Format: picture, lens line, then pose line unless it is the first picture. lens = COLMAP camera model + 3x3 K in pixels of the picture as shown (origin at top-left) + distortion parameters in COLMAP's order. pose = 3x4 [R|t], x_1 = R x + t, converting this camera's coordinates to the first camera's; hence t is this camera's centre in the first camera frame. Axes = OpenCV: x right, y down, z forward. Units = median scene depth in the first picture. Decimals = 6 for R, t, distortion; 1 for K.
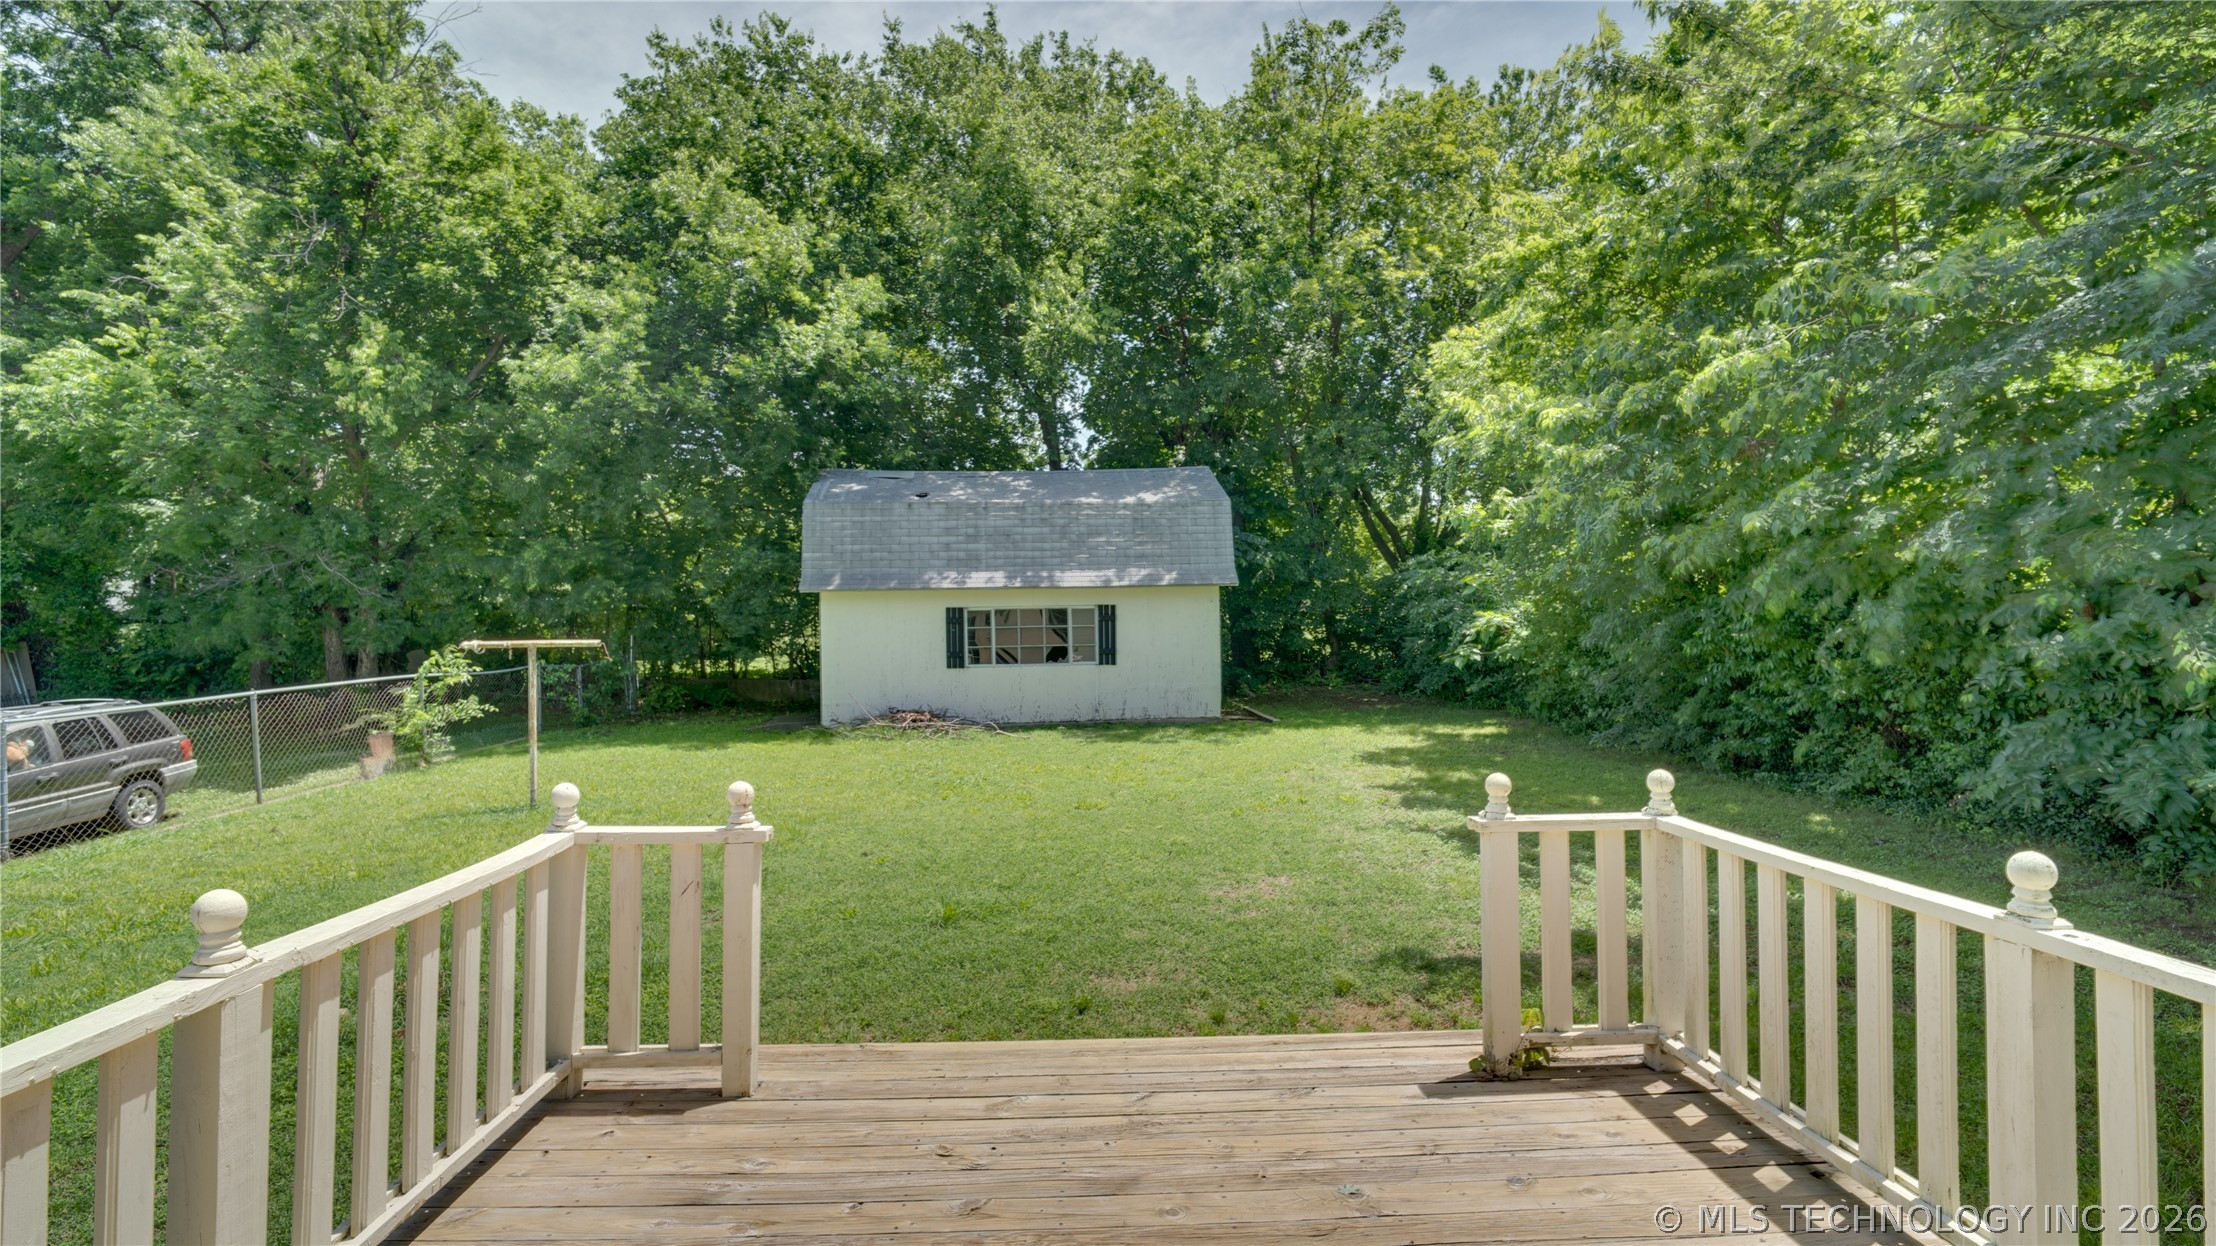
lens RADIAL K [[1028.0, 0, 1108.0], [0, 1028.0, 623.0], [0, 0, 1]] dist [0.008254, -0.008565]
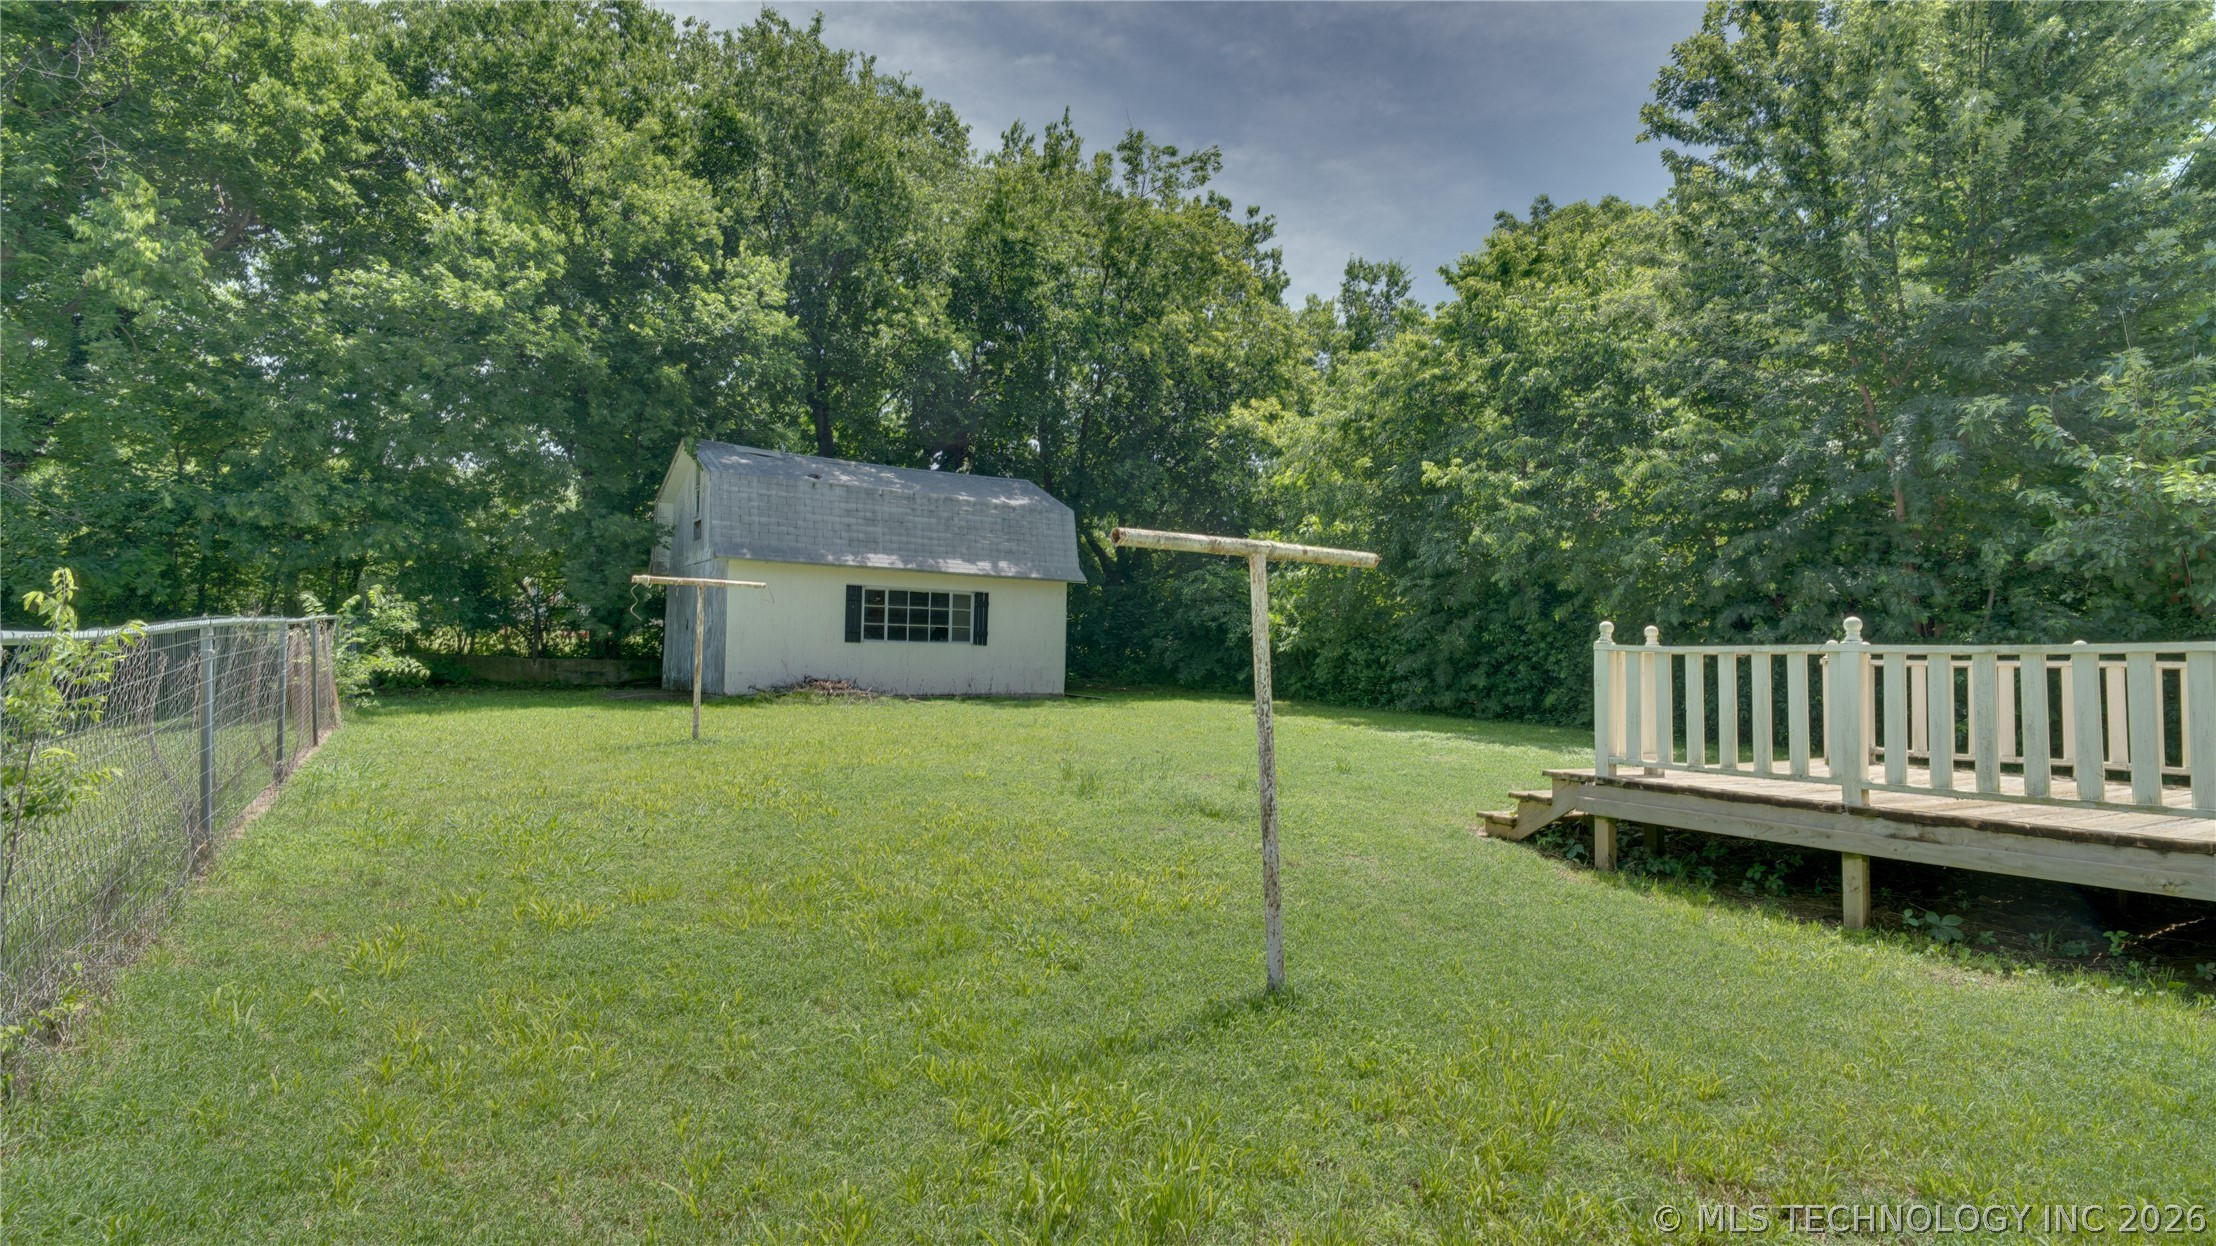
lens RADIAL K [[1028.0, 0, 1108.0], [0, 1028.0, 623.0], [0, 0, 1]] dist [0.008254, -0.008565]
pose [[0.866572, 0.050597, 0.496481, -0.441989], [-0.038896, 0.998669, -0.033884, 0.048960], [-0.497534, 0.010052, 0.867386, -0.050473]]
